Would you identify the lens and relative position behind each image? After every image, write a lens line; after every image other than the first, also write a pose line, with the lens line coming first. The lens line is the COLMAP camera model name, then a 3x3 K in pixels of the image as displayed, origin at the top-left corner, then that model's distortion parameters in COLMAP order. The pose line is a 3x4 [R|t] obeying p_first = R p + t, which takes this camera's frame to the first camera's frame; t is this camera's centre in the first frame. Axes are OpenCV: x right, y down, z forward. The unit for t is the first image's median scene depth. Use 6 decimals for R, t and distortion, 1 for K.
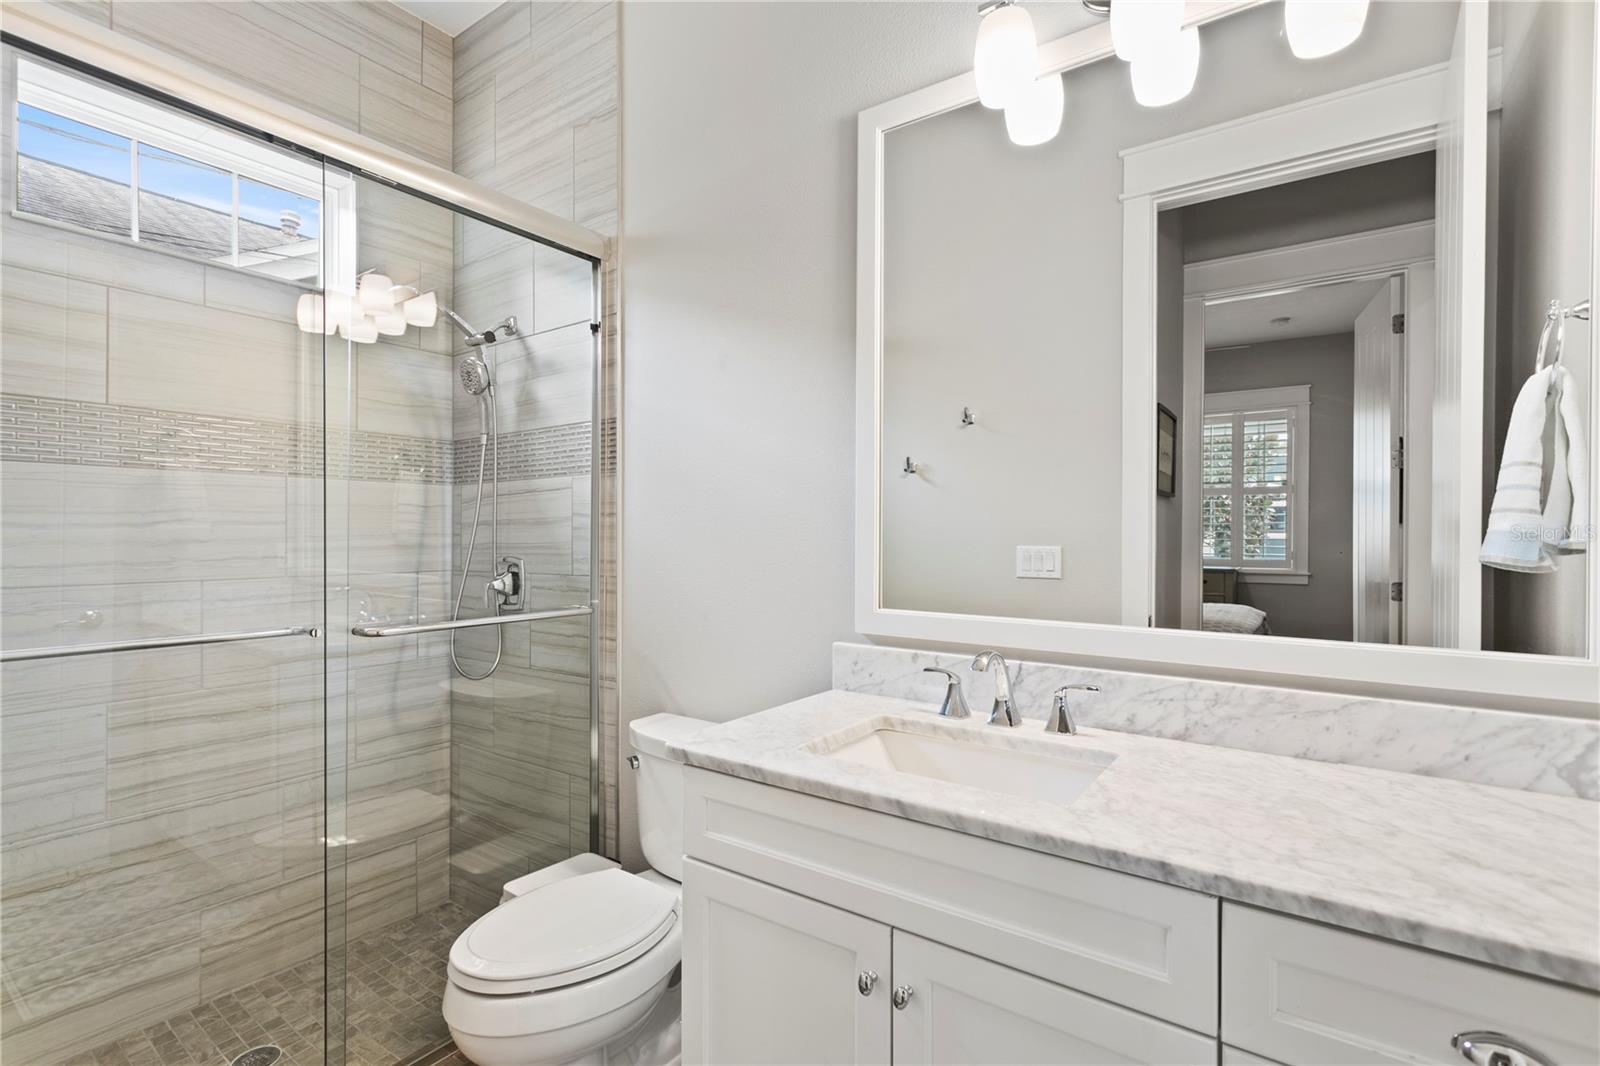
lens RADIAL K [[747.6, 0, 795.1], [0, 747.6, 536.0], [0, 0, 1]] dist [0.004782, -0.001465]
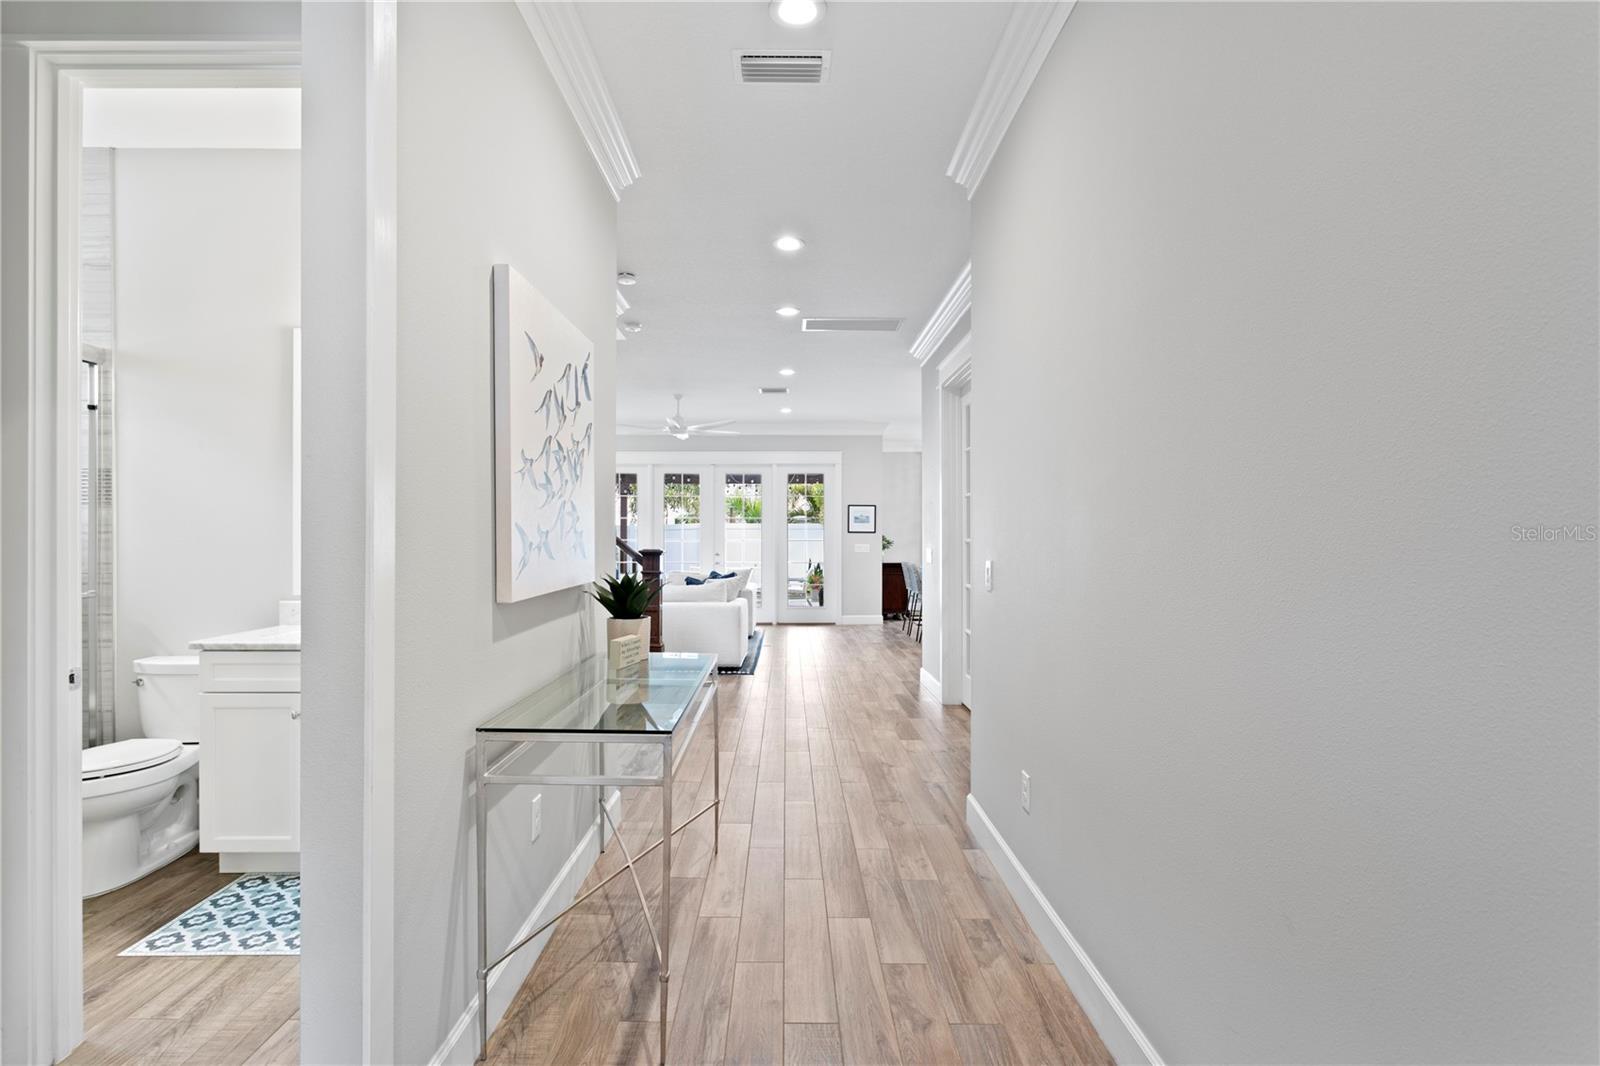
lens RADIAL K [[817.1, 0, 798.8], [0, 817.1, 547.1], [0, 0, 1]] dist [-0.011454, 0.001785]
pose [[0.814469, -0.006227, 0.580174, -0.057737], [0.005505, 0.999980, 0.003006, 0.004170], [-0.580182, 0.000745, 0.814487, -1.155200]]
